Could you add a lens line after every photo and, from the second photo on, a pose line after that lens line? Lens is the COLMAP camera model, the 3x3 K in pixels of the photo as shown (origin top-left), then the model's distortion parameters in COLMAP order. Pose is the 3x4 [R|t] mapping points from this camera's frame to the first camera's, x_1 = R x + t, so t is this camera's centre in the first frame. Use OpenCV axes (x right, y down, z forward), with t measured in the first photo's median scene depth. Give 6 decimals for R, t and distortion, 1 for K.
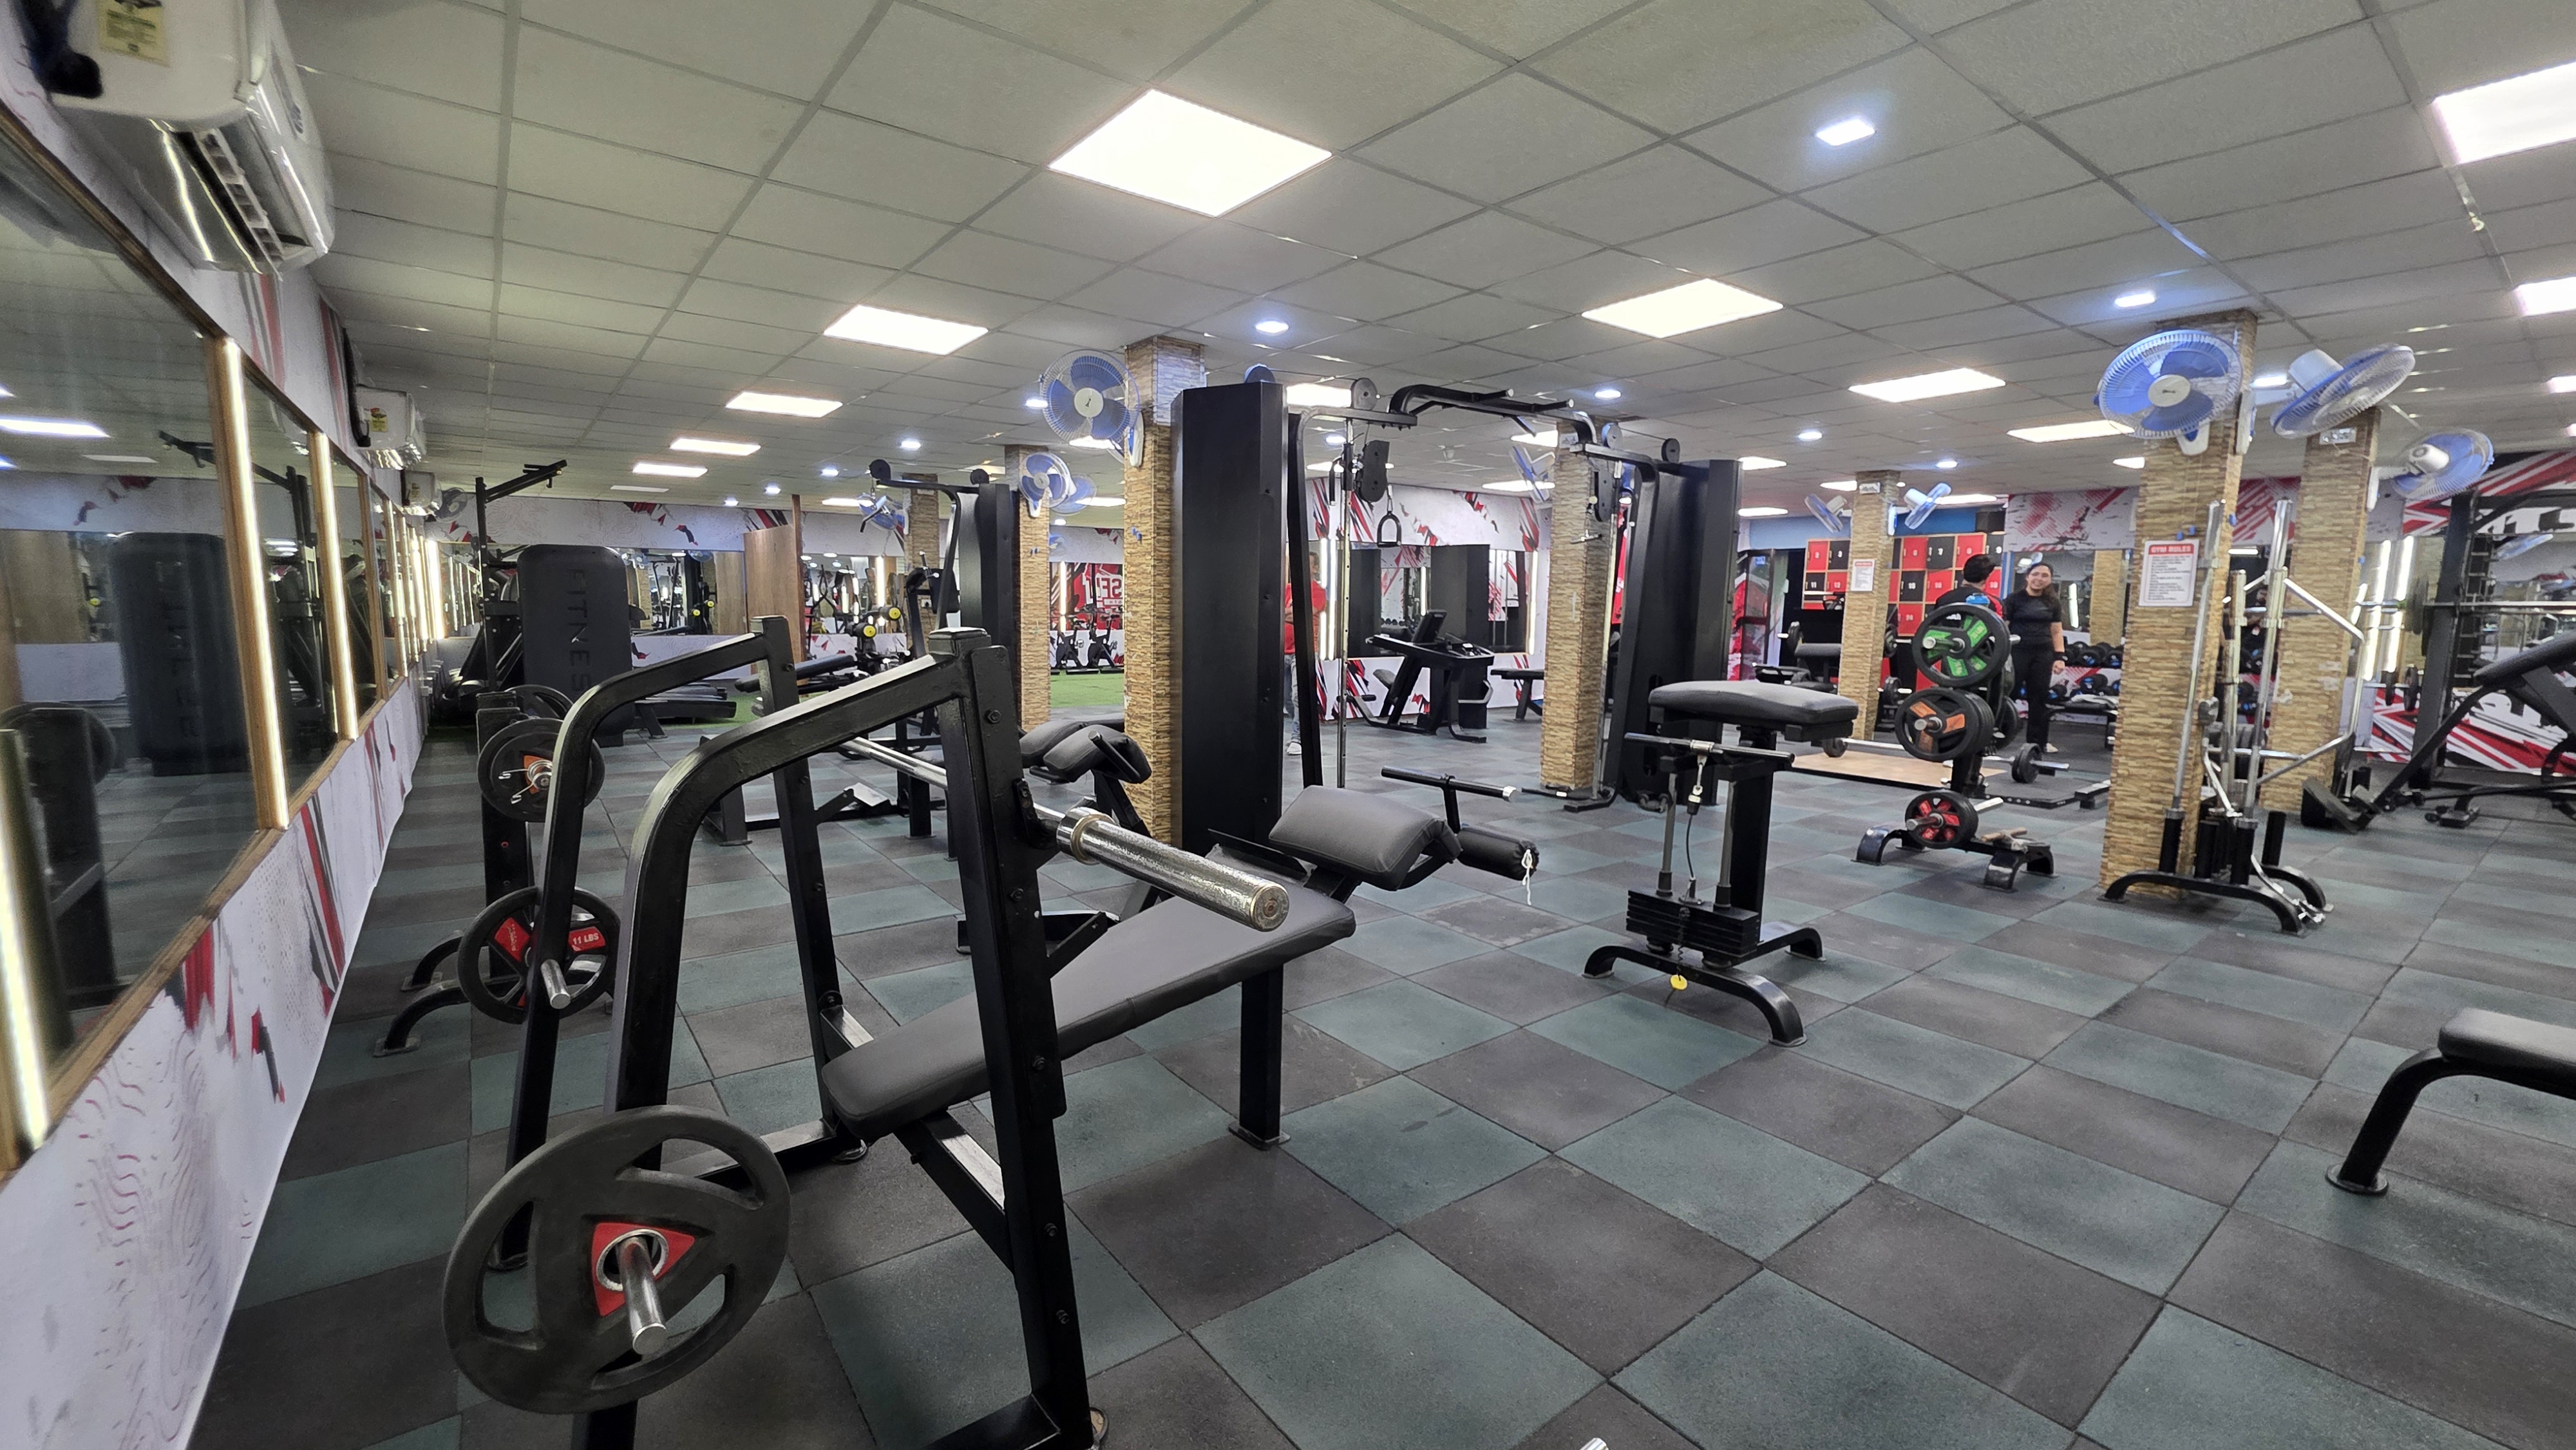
lens RADIAL K [[1043.9, 0, 1278.1], [0, 1043.9, 730.6], [0, 0, 1]] dist [-0.001236, 0.001145]
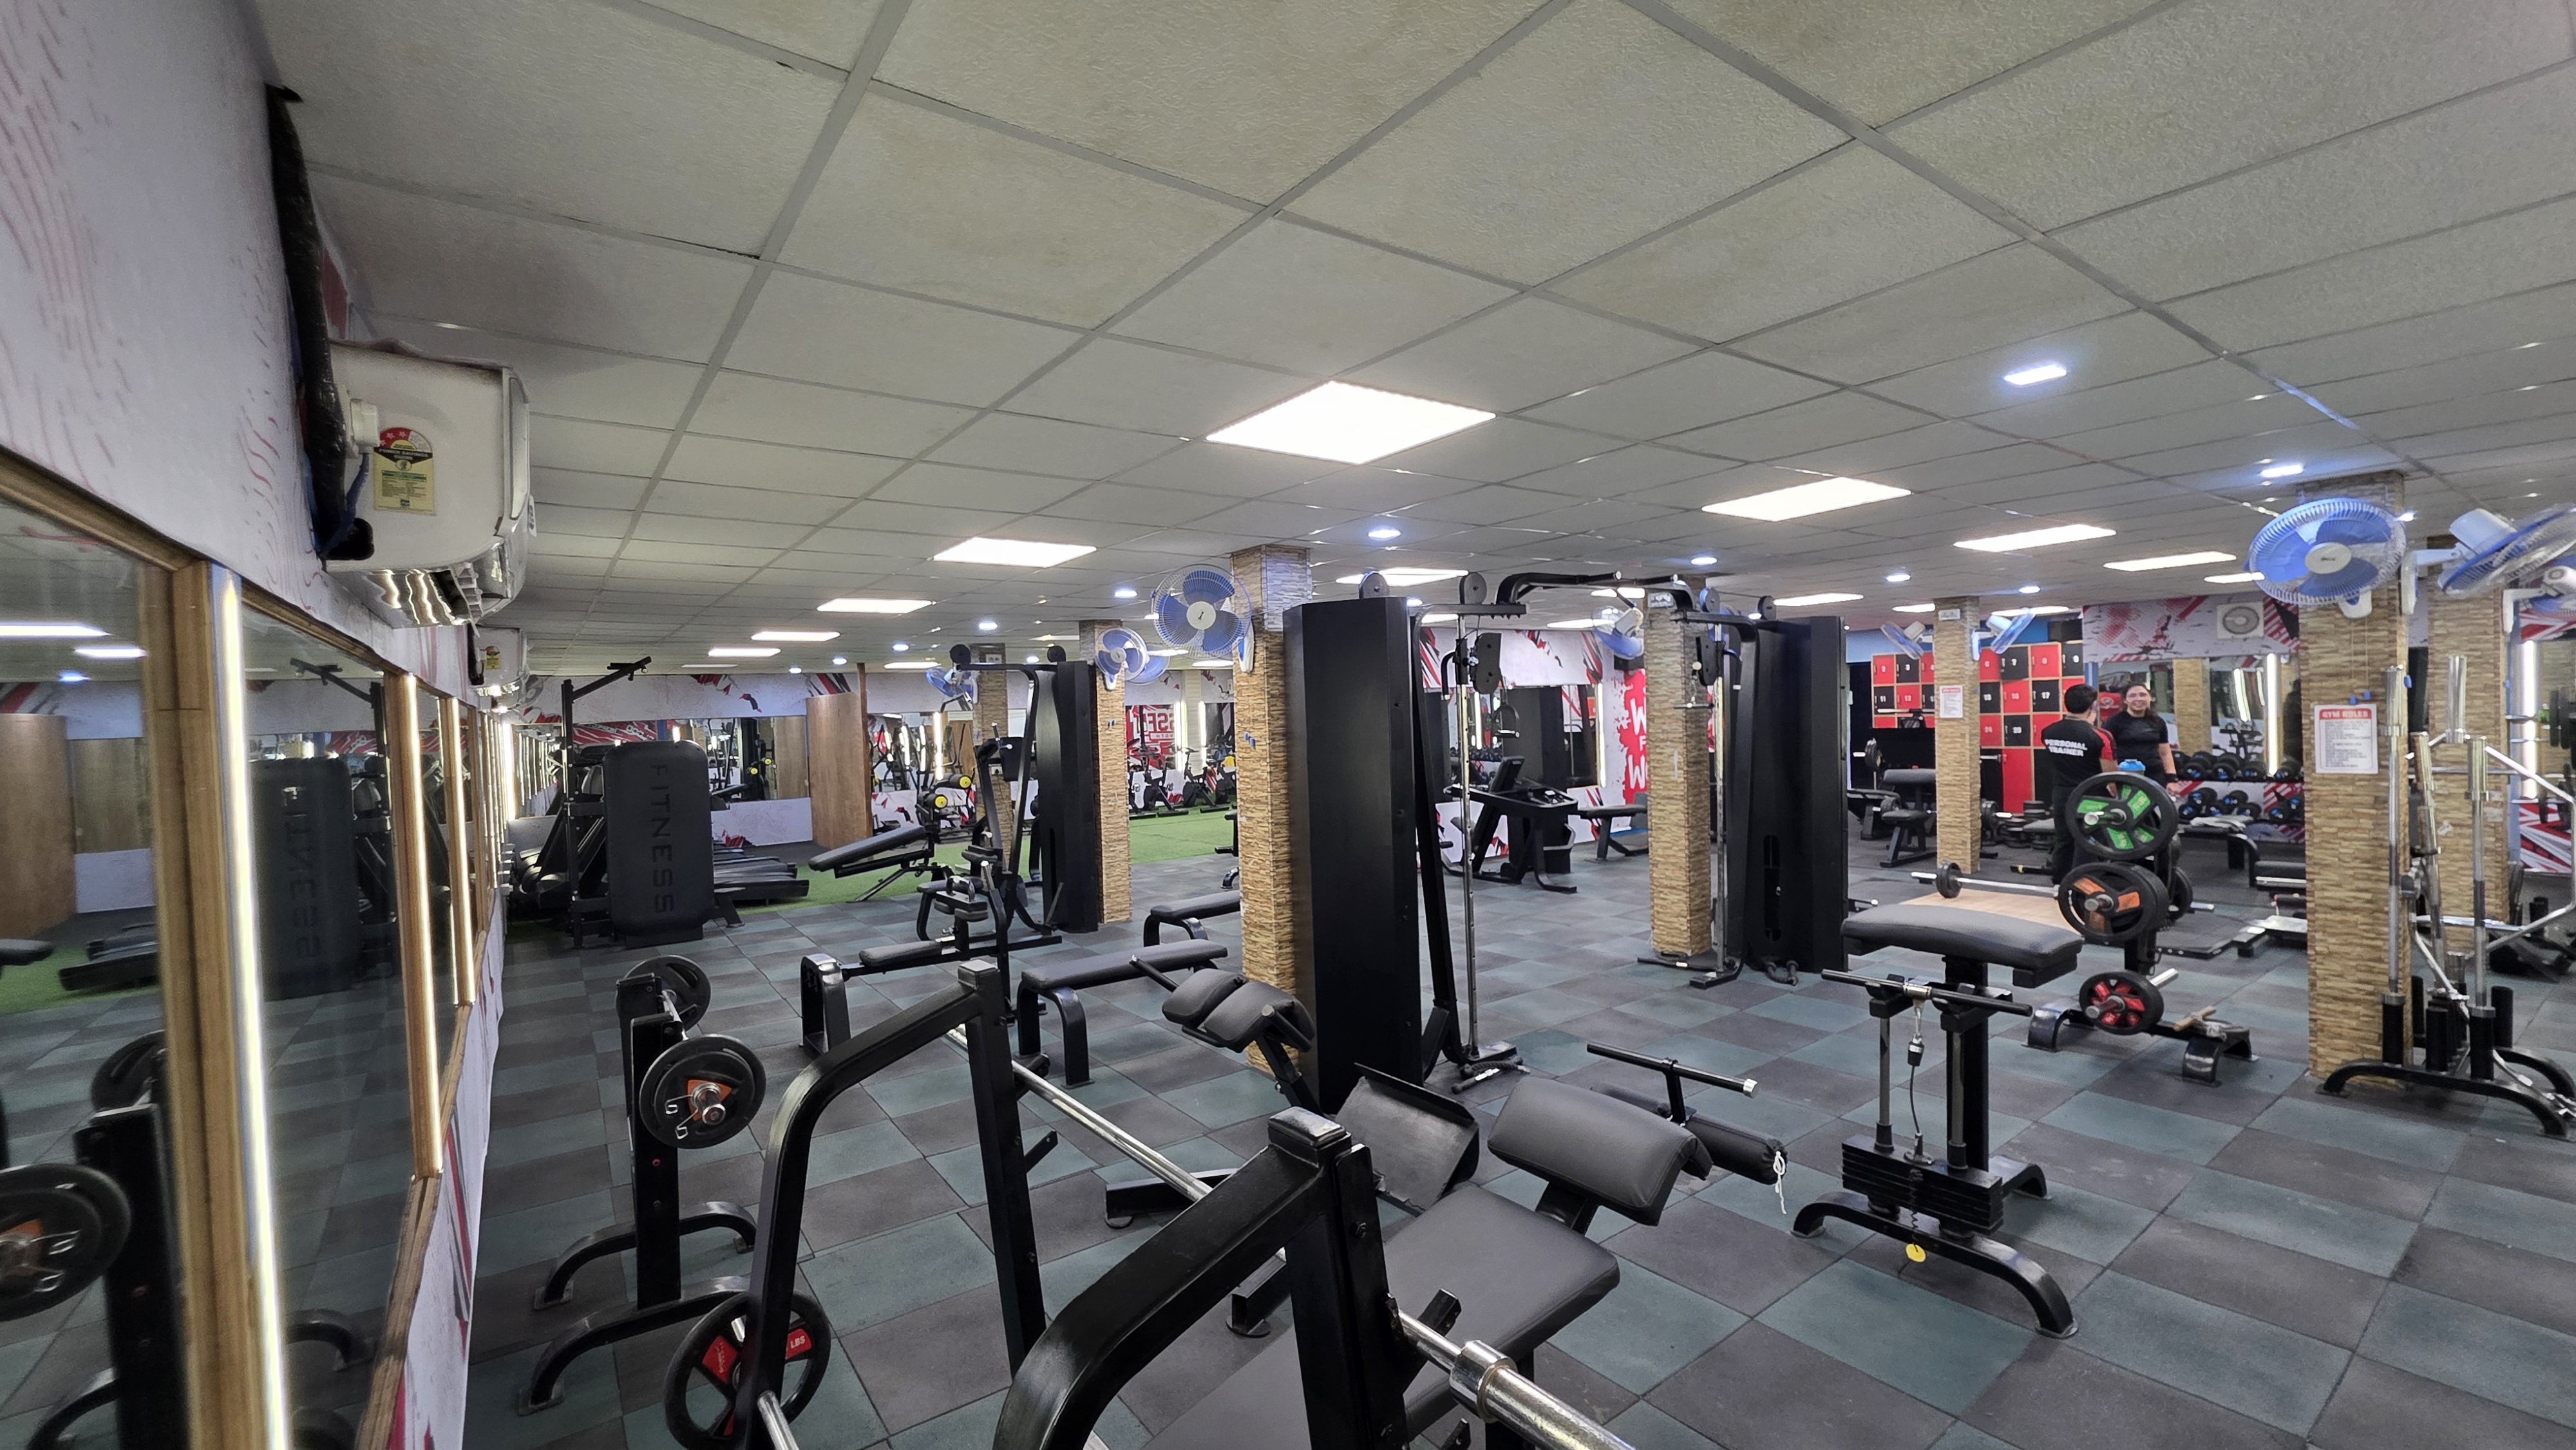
lens RADIAL K [[1043.9, 0, 1279.4], [0, 1043.9, 729.0], [0, 0, 1]] dist [-0.001236, 0.001145]
pose [[0.998548, -0.048119, -0.024221, -0.086445], [0.045414, 0.993748, -0.101990, -0.100214], [0.028978, 0.100742, 0.994491, 0.024282]]
